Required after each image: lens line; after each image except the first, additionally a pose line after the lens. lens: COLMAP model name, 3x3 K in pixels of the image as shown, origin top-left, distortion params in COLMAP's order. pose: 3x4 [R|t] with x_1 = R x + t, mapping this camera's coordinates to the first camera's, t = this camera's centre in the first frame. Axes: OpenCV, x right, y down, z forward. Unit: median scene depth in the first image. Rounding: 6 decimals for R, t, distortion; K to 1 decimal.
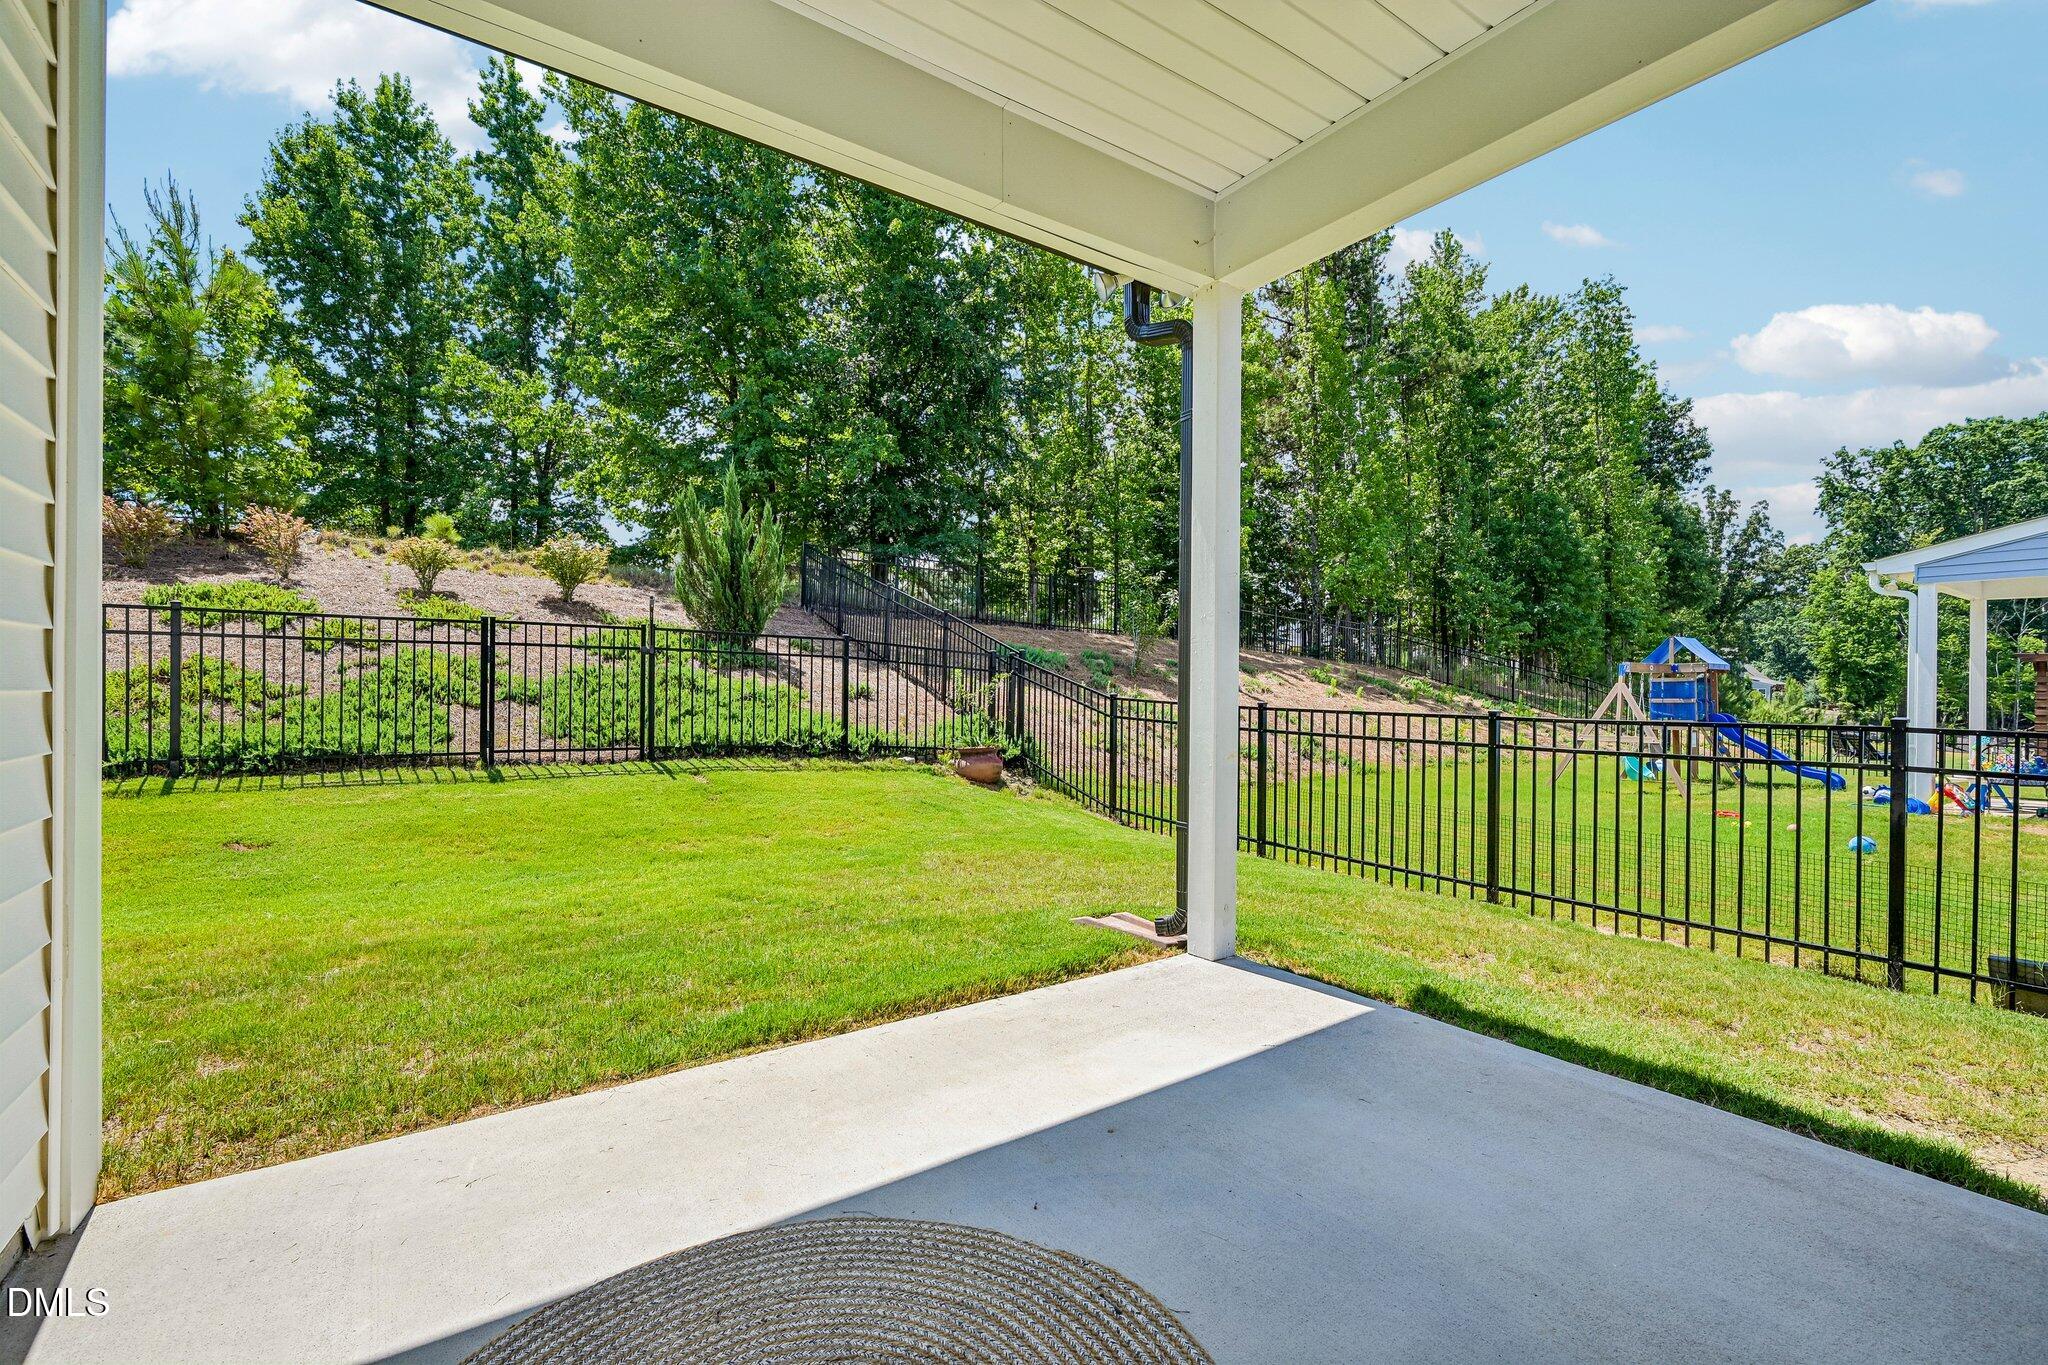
lens RADIAL K [[888.9, 0, 1024.2], [0, 888.9, 677.5], [0, 0, 1]] dist [-0.004547, 0.000239]
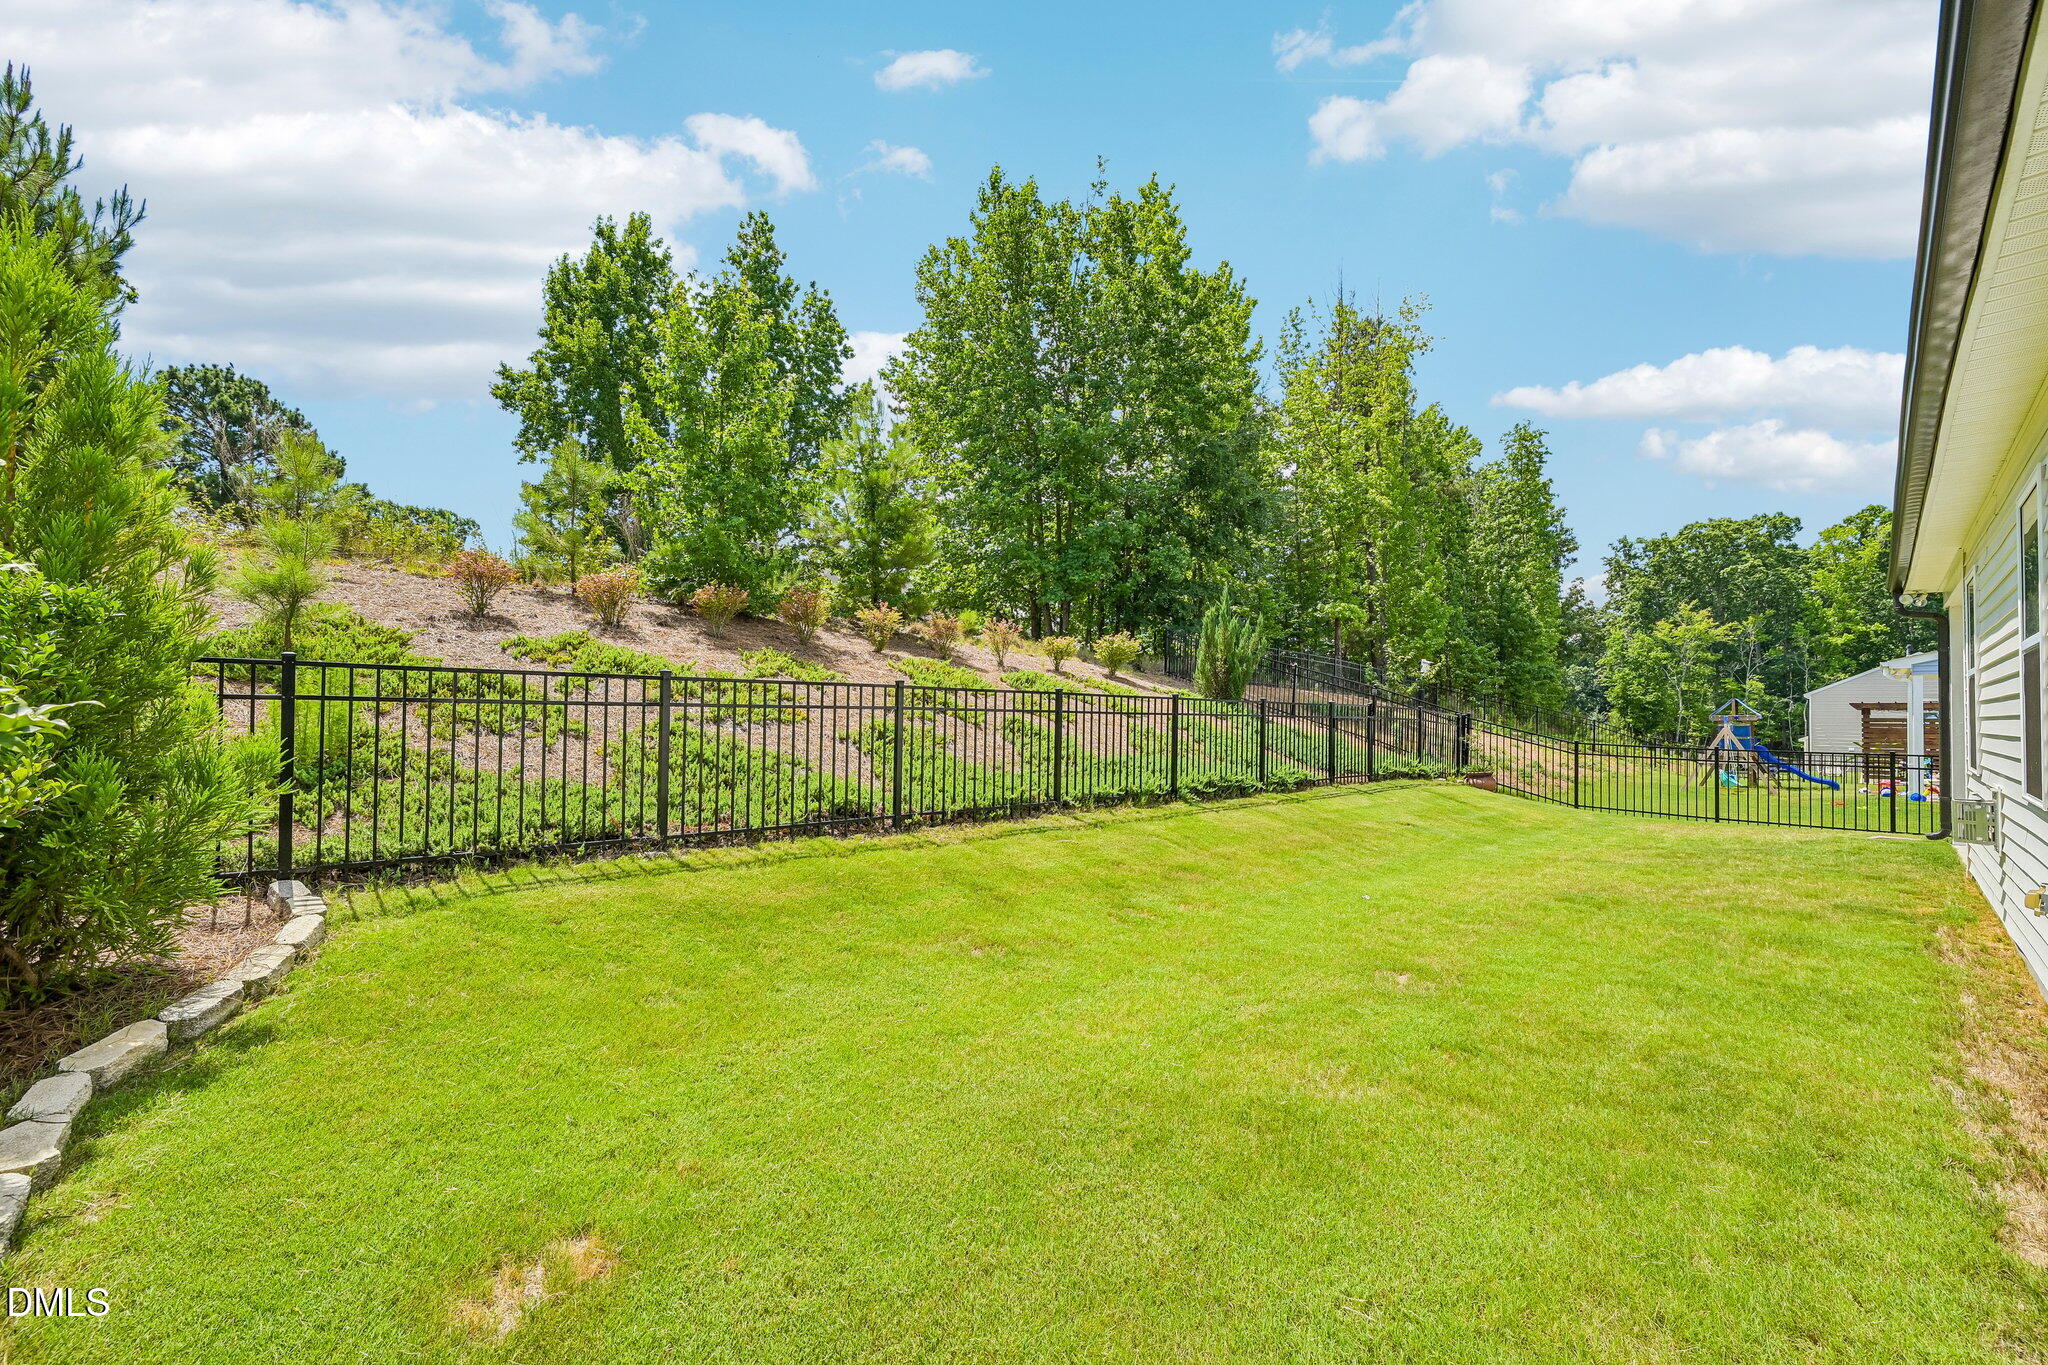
lens RADIAL K [[810.3, 0, 1024.6], [0, 810.3, 699.3], [0, 0, 1]] dist [-0.003683, -0.000236]
pose [[0.988088, -0.005908, 0.153776, -0.154585], [0.008464, 0.999837, -0.015969, -0.006629], [-0.153657, 0.017081, 0.987977, -0.050566]]
